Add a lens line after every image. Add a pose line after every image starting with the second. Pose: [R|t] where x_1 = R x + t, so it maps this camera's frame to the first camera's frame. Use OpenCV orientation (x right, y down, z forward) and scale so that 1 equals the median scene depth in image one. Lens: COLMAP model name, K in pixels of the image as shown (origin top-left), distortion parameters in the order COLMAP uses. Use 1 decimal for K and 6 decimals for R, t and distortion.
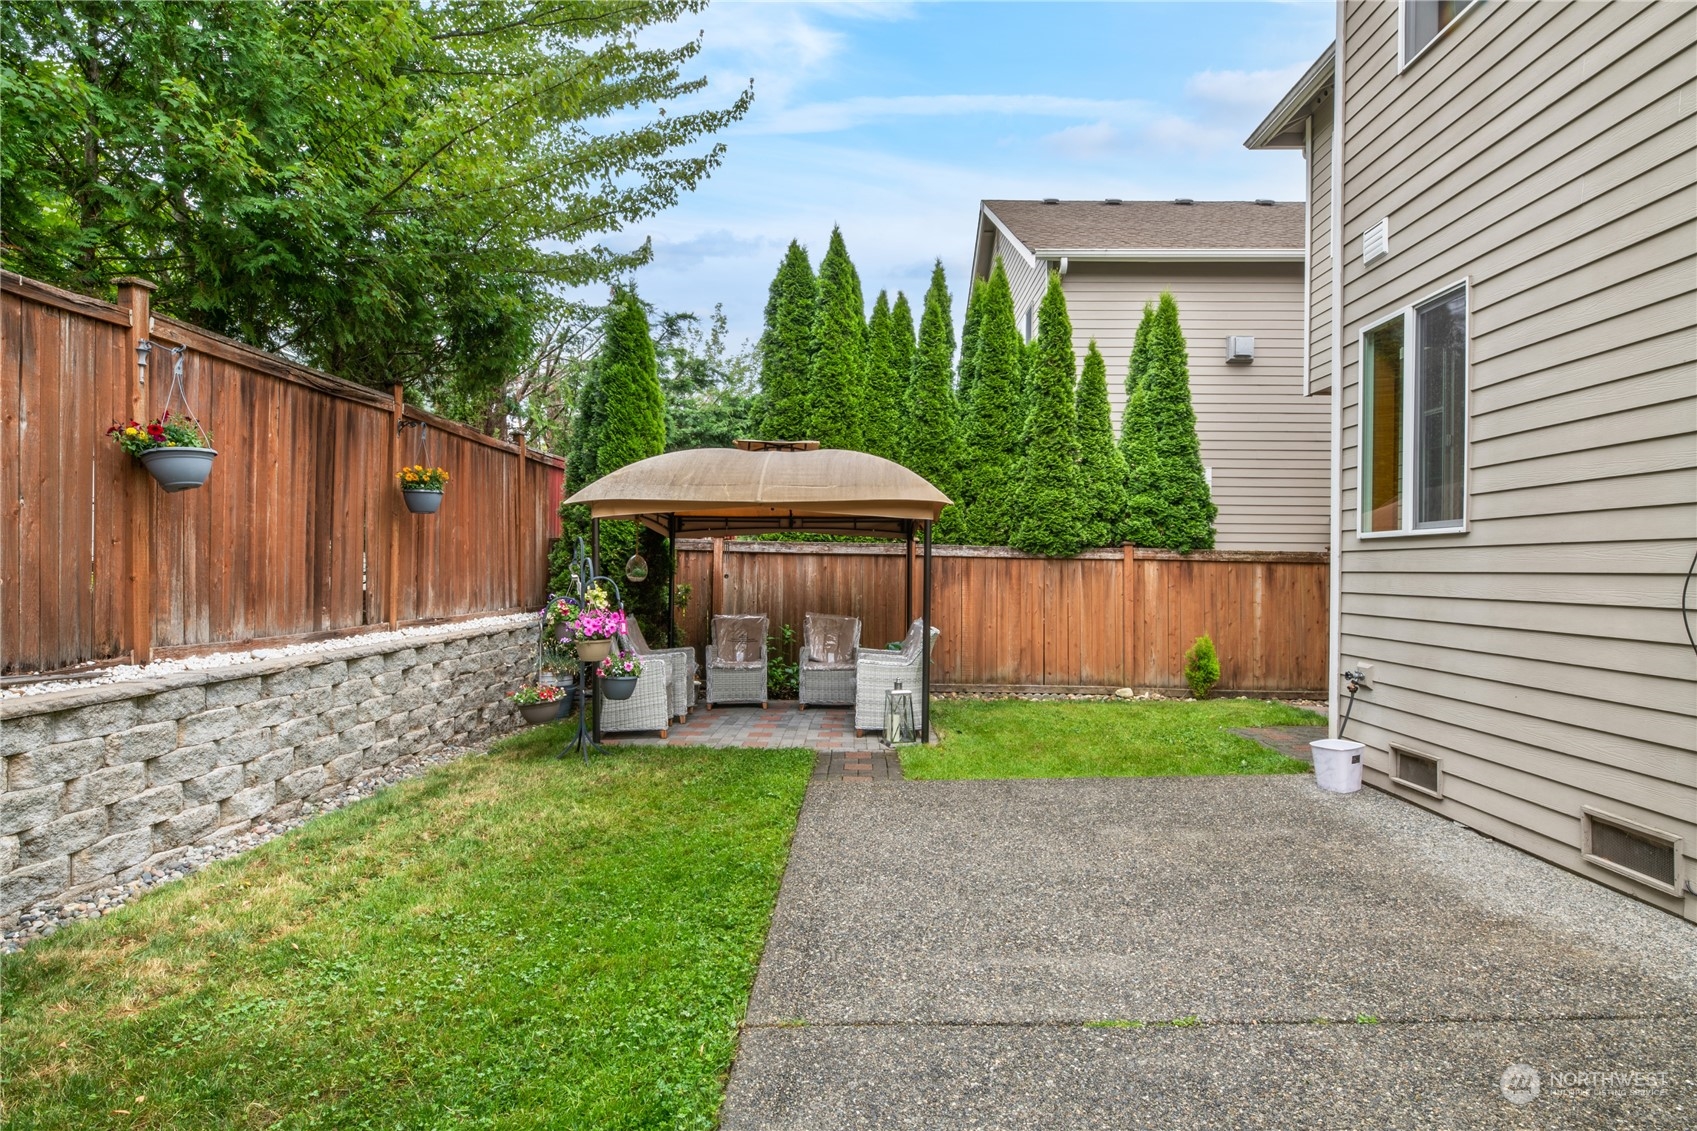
lens RADIAL K [[814.4, 0, 848.5], [0, 814.4, 565.5], [0, 0, 1]] dist [-0.000304, -0.000168]
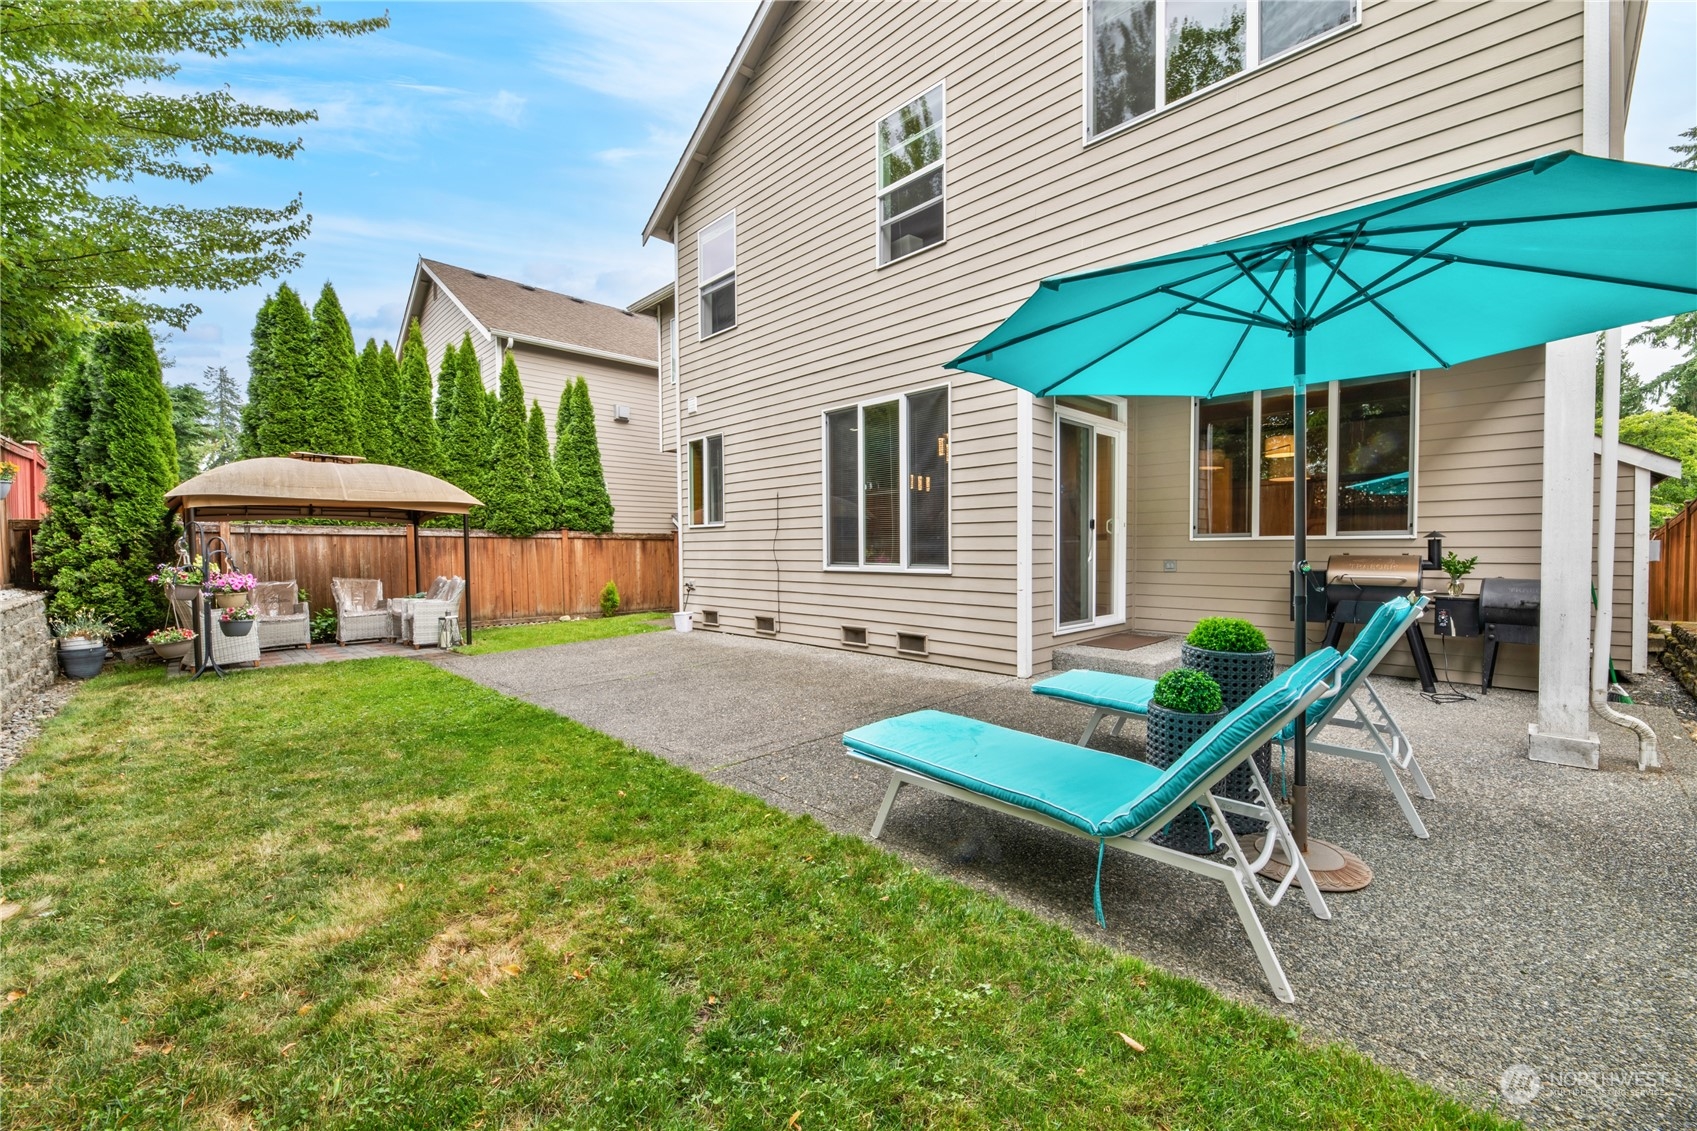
lens RADIAL K [[685.8, 0, 848.5], [0, 685.8, 565.5], [0, 0, 1]] dist [0.032380, 0.000002]
pose [[0.697807, -0.033870, 0.715484, -0.256596], [0.012890, 0.999313, 0.034735, 0.007094], [-0.716170, -0.015016, 0.697765, -0.386718]]
